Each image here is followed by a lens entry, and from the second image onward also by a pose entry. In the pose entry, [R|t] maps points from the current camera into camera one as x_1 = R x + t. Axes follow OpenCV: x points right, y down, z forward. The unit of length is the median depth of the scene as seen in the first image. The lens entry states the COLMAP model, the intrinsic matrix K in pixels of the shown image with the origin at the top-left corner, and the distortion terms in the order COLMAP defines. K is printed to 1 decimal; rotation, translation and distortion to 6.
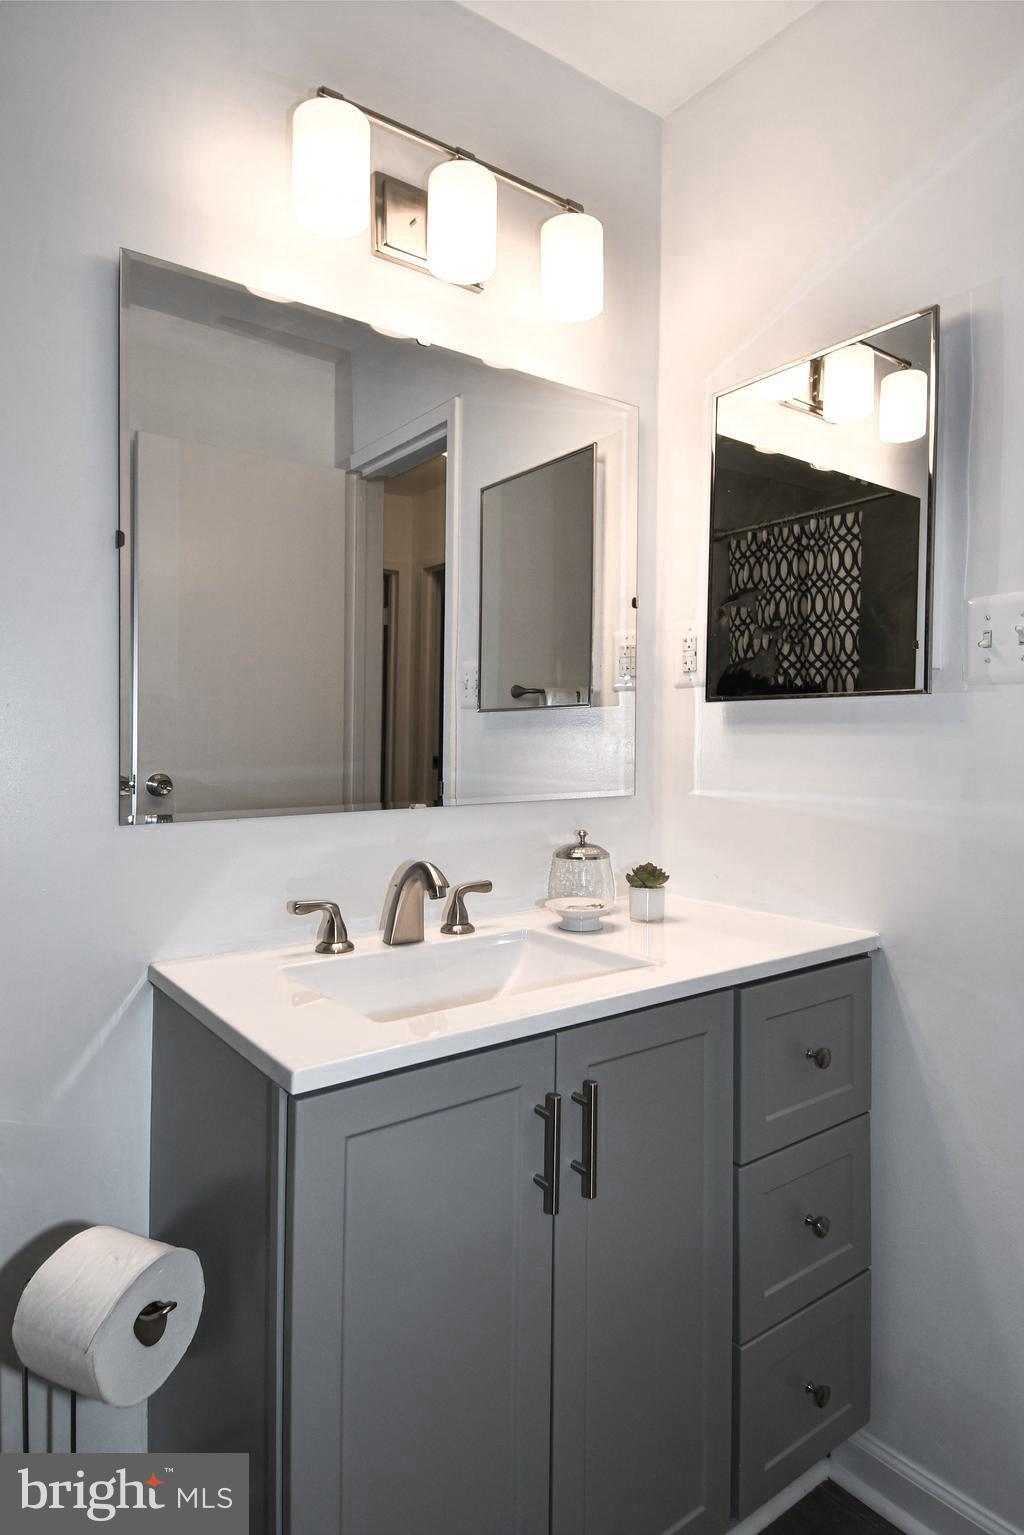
lens RADIAL K [[869.5, 0, 511.5], [0, 869.5, 758.4], [0, 0, 1]] dist [0.033354, -0.003464]
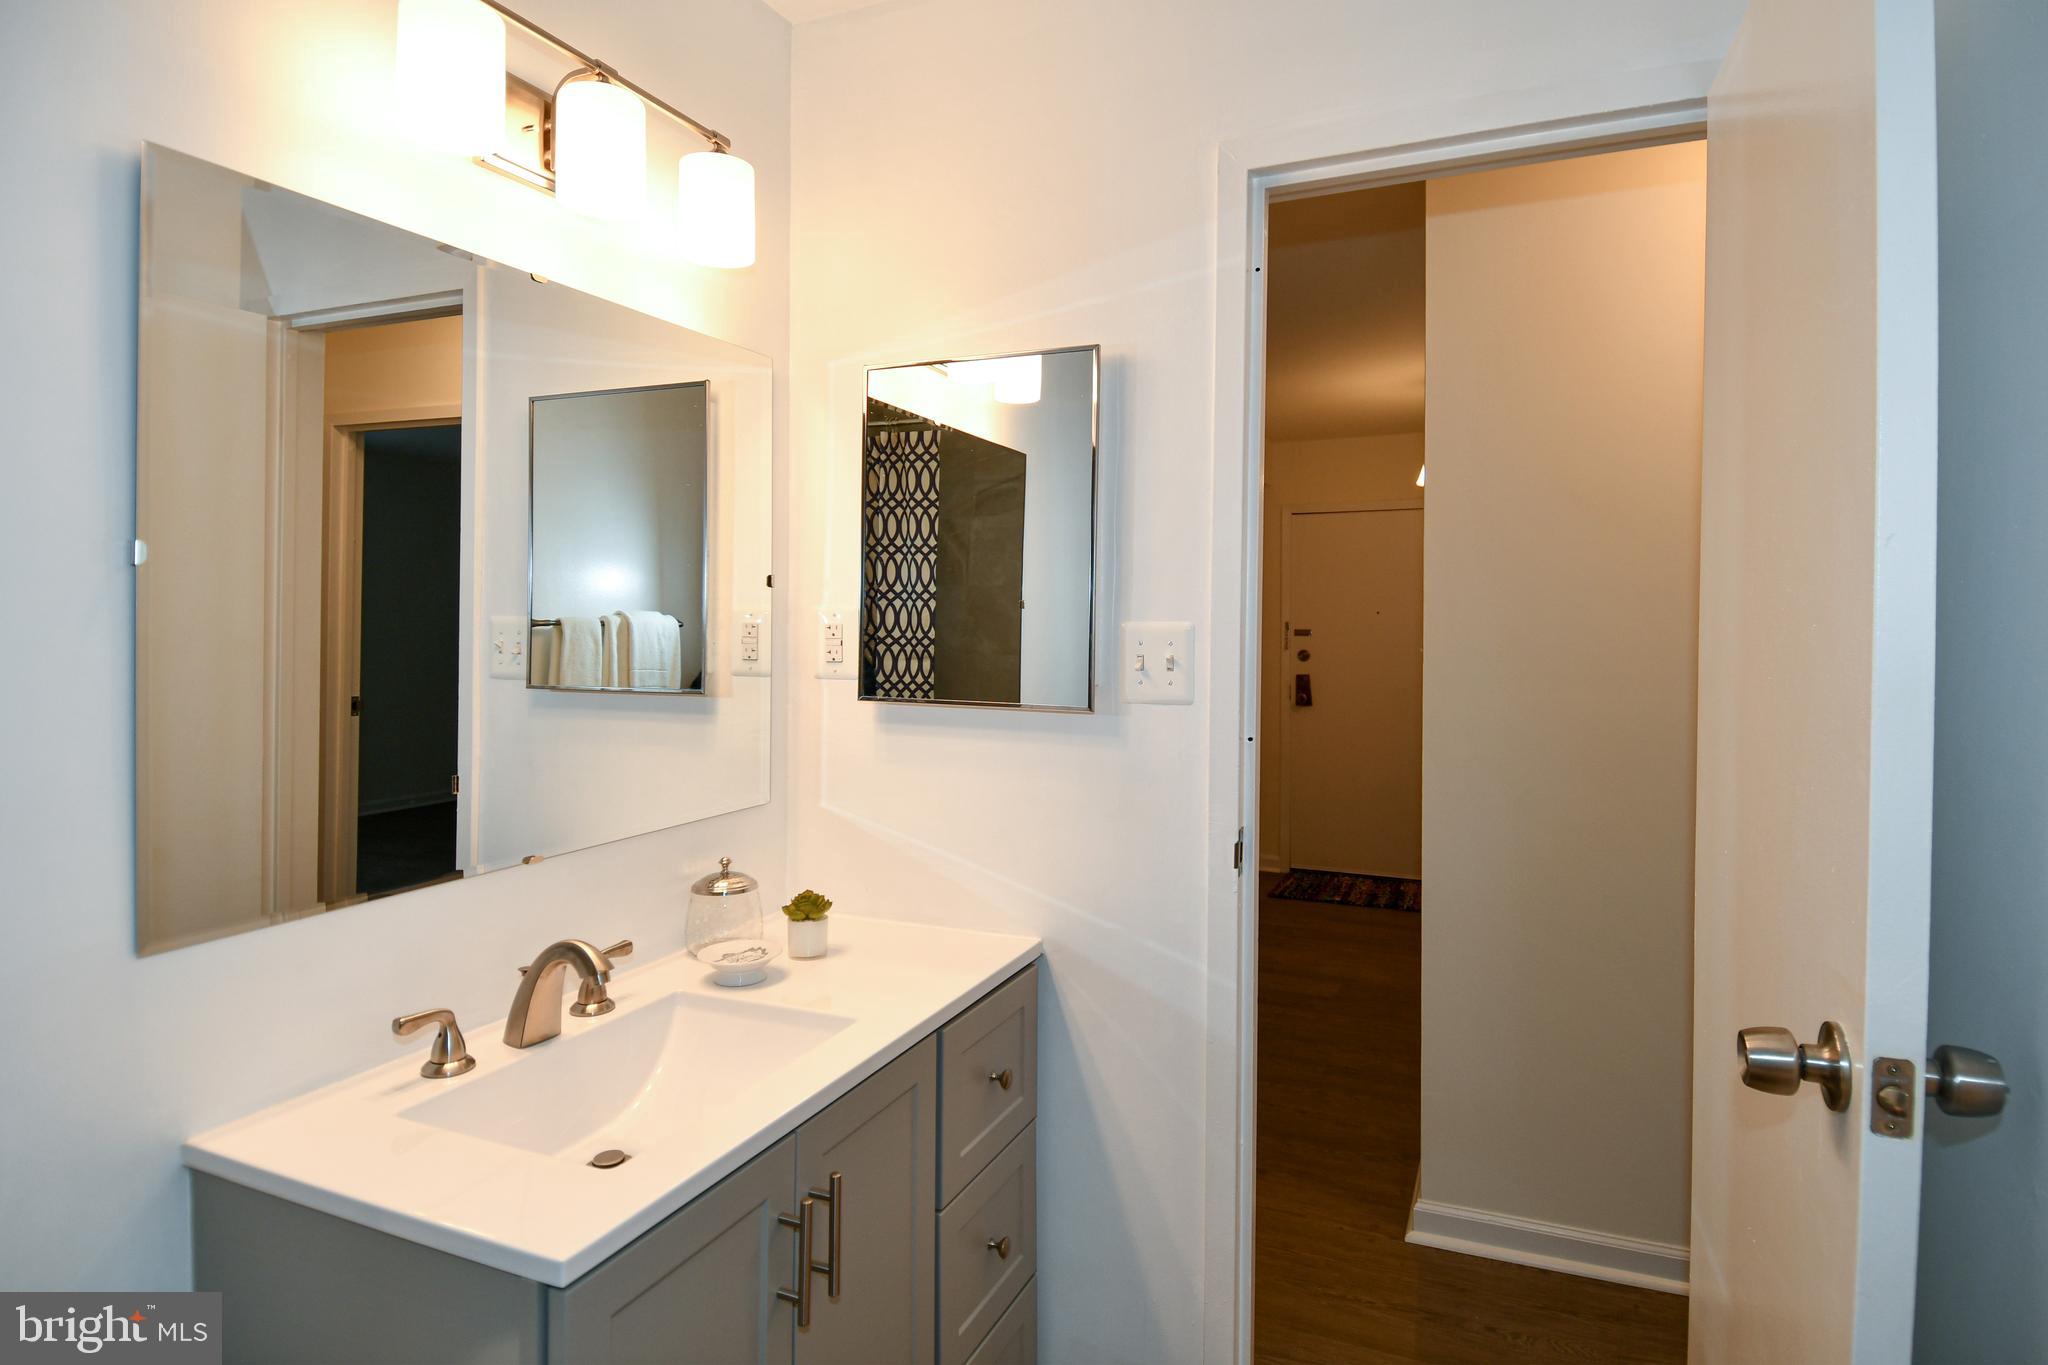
lens RADIAL K [[1092.3, 0, 1026.6], [0, 1092.3, 664.7], [0, 0, 1]] dist [0.031952, -0.035299]
pose [[0.868955, -0.015051, 0.494661, -0.190472], [0.010227, 0.999870, 0.012457, -0.116891], [-0.494785, -0.005766, 0.868997, -0.072250]]
